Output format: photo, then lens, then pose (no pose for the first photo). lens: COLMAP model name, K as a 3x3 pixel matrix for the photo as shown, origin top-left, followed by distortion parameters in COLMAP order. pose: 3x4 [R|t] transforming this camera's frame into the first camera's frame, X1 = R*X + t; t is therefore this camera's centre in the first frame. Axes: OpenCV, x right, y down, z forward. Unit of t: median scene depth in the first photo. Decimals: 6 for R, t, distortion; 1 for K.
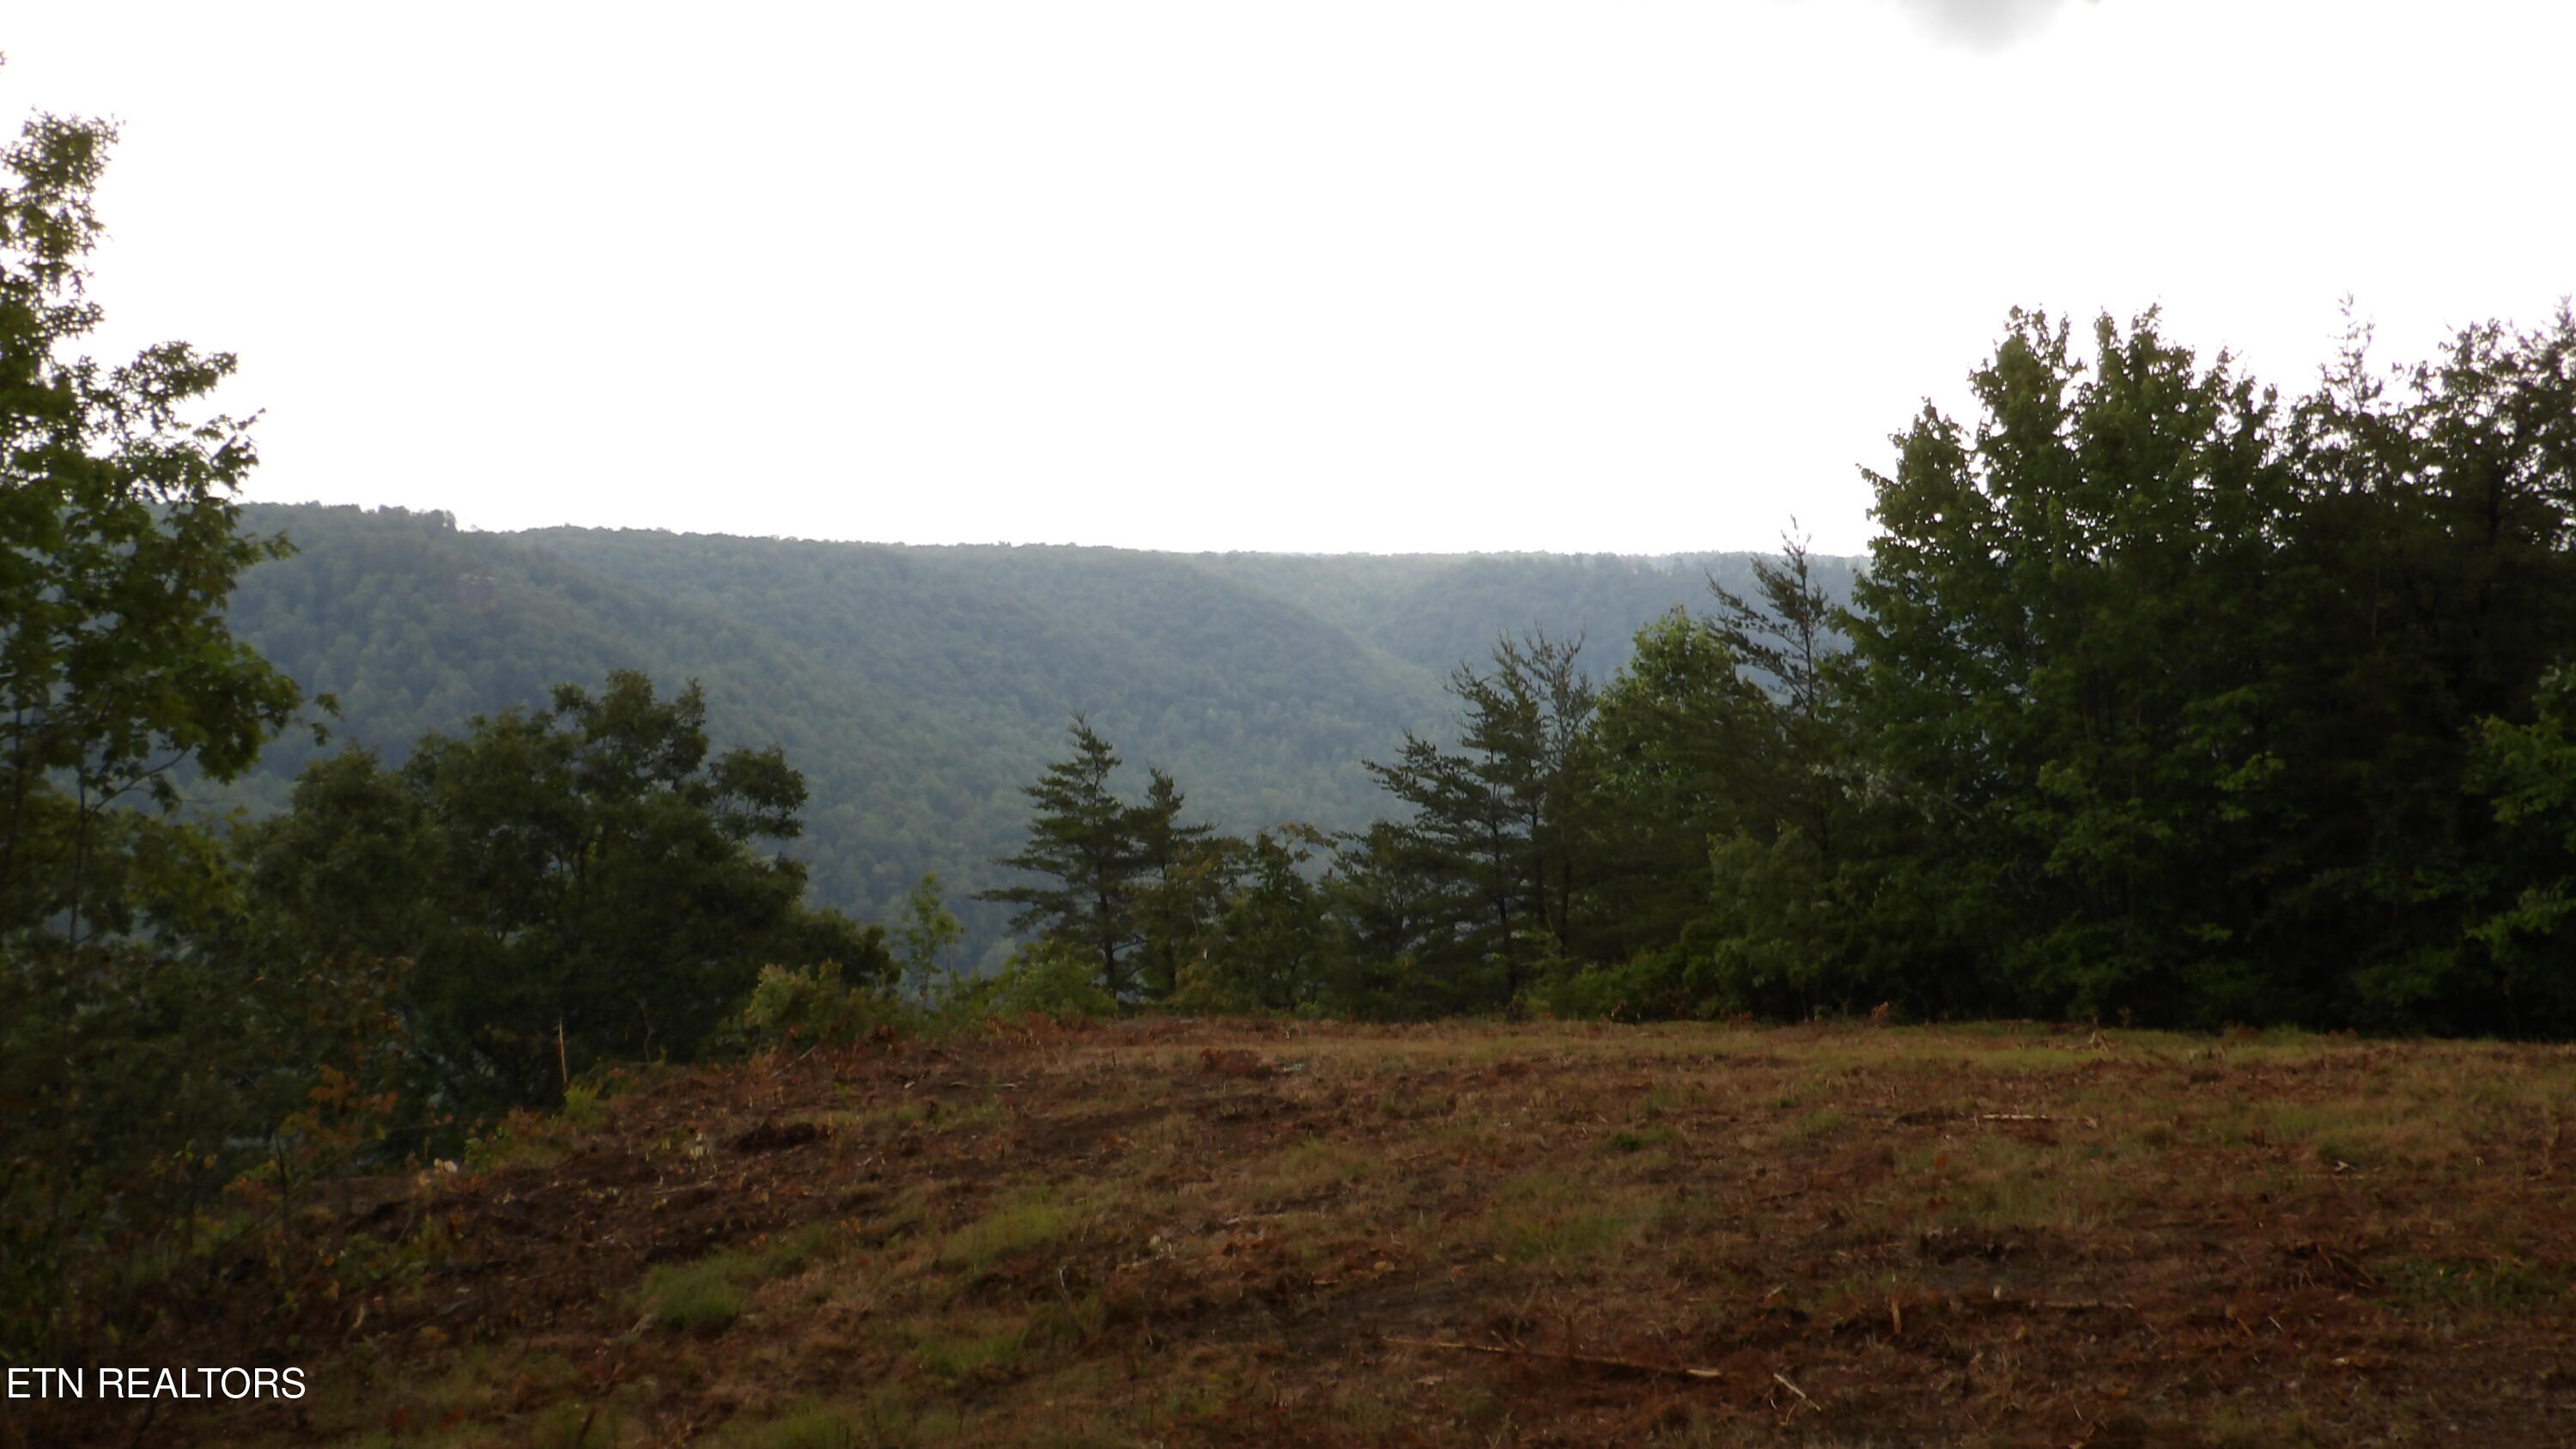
lens RADIAL K [[3310.4, 0, 1288.0], [0, 3310.4, 724.5], [0, 0, 1]] dist [0.146352, -0.008549]
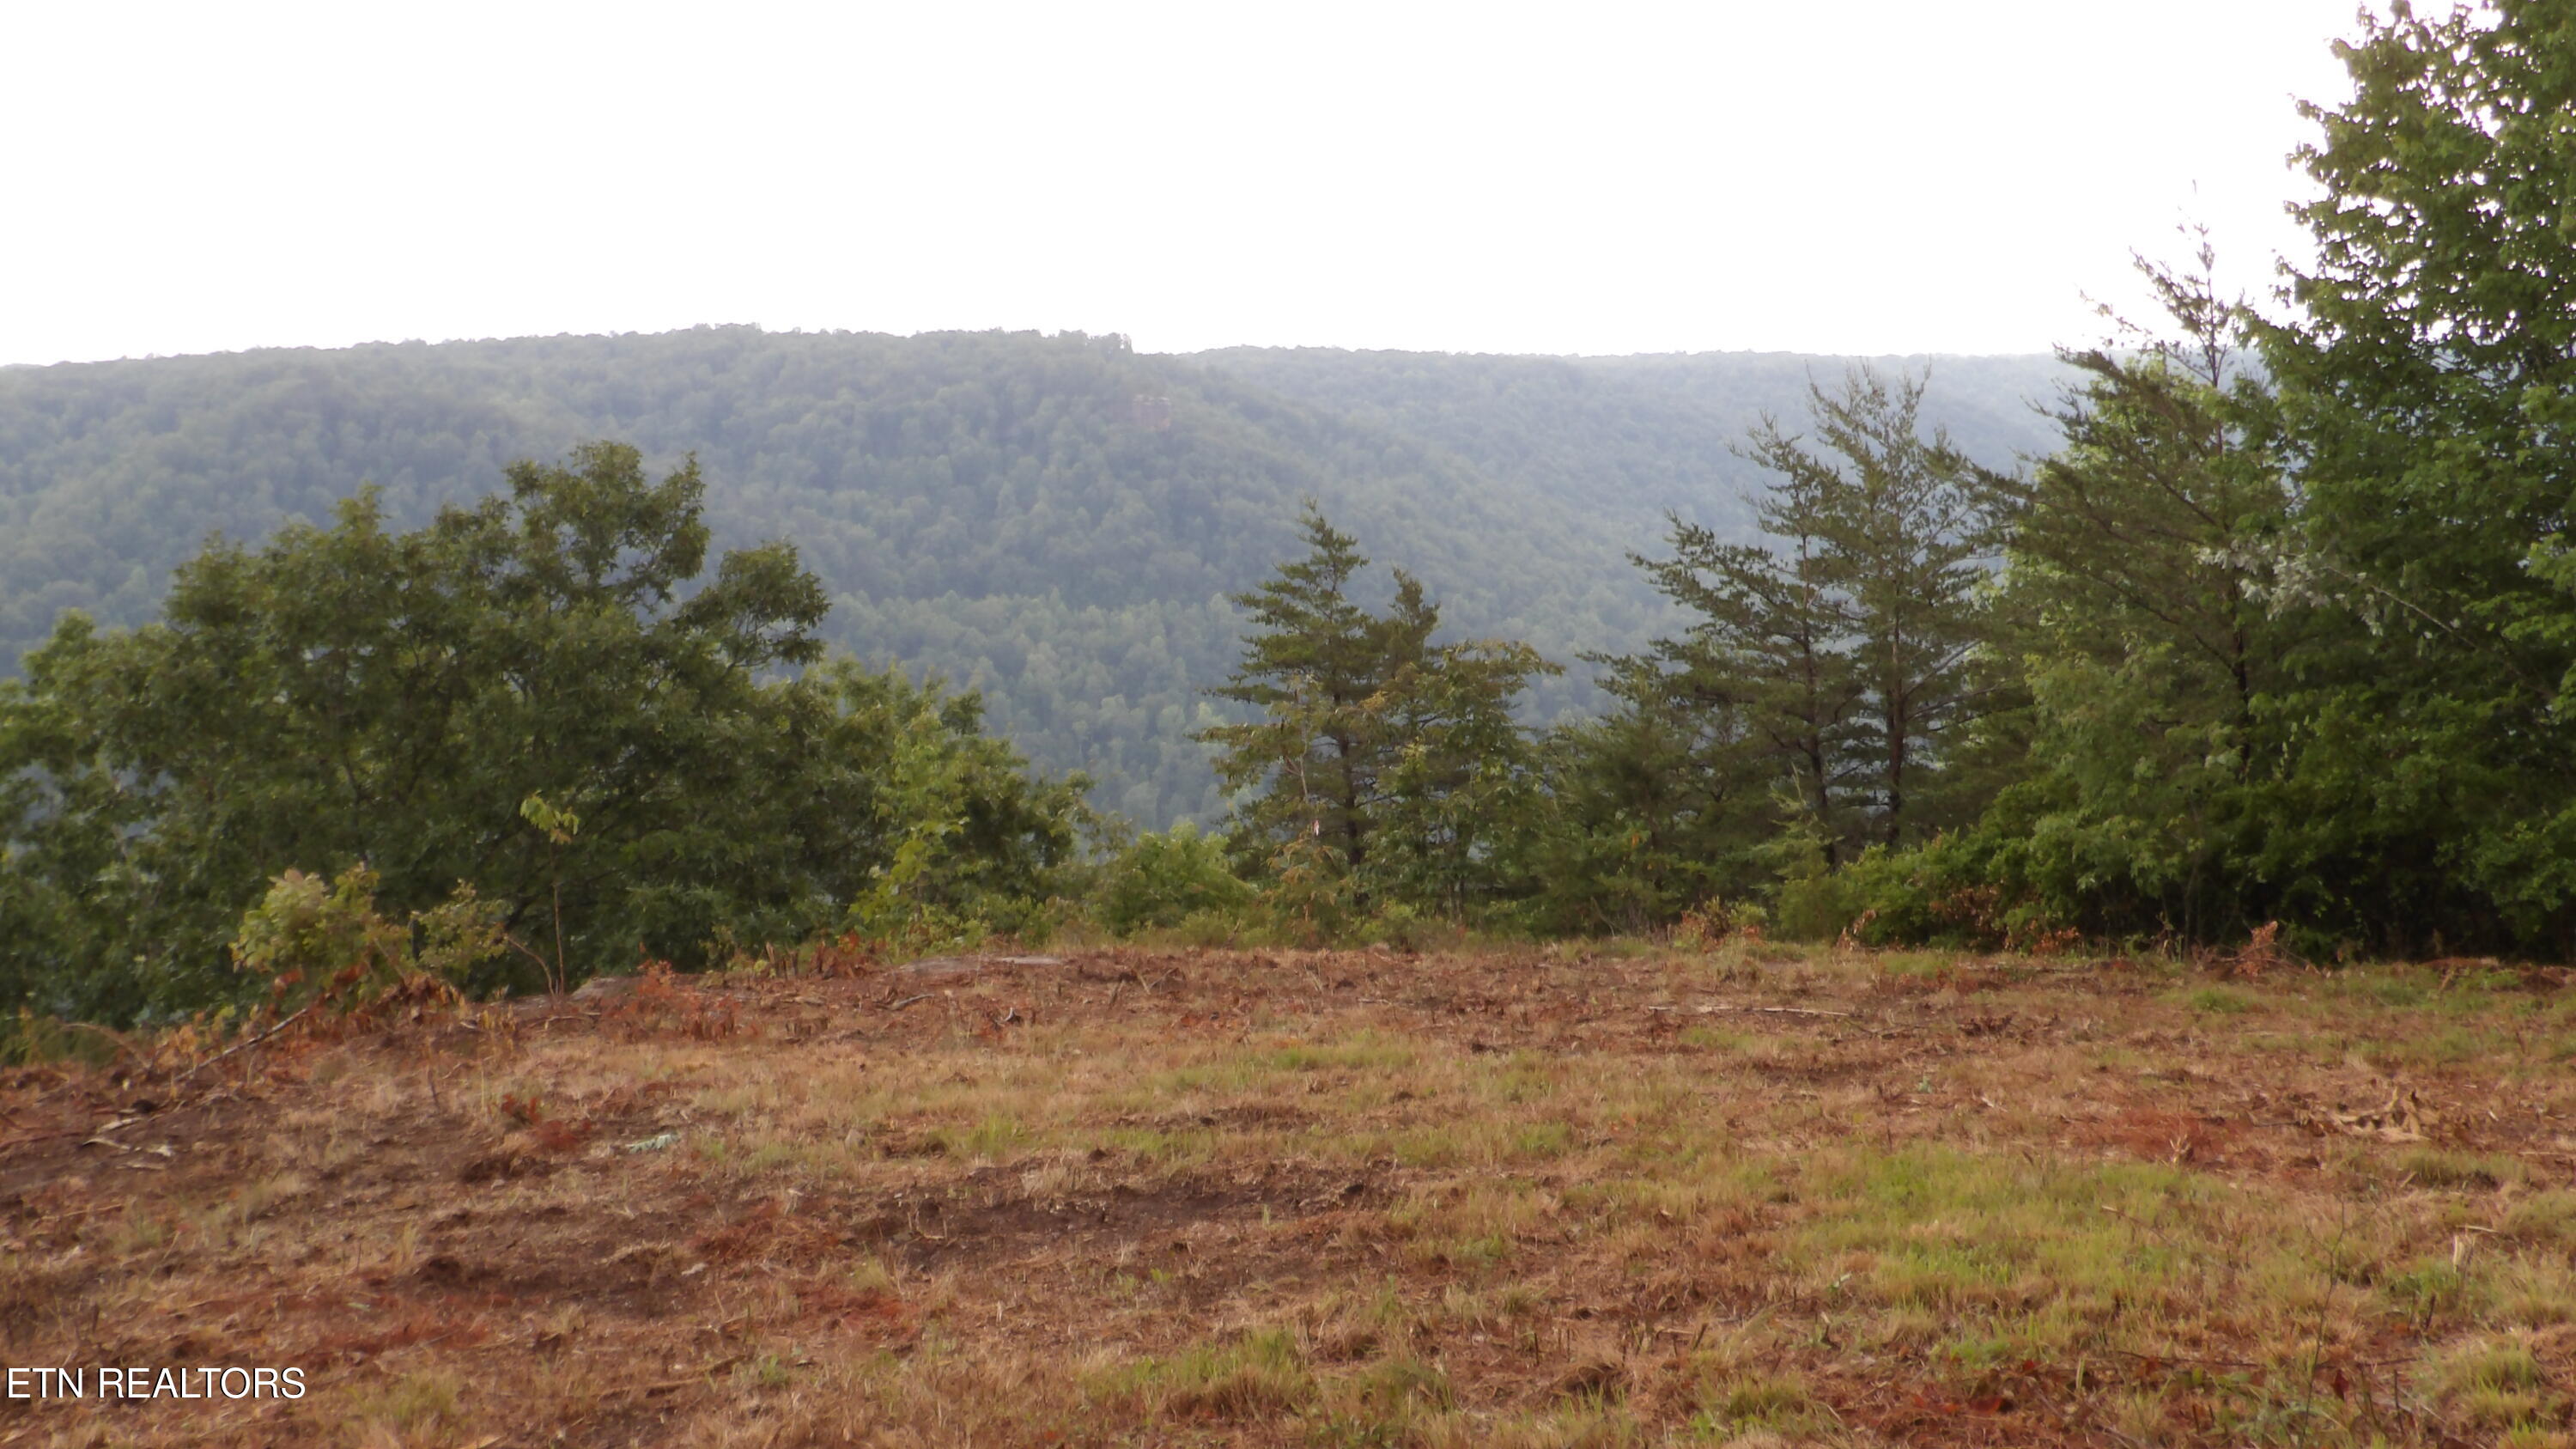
lens RADIAL K [[3251.5, 0, 1271.2], [0, 3251.5, 714.5], [0, 0, 1]] dist [-0.007002, 0.009746]
pose [[0.973463, -0.000176, -0.228845, 0.109169], [0.012326, 0.998588, 0.051663, 0.008325], [0.228513, -0.053113, 0.972091, 0.289997]]
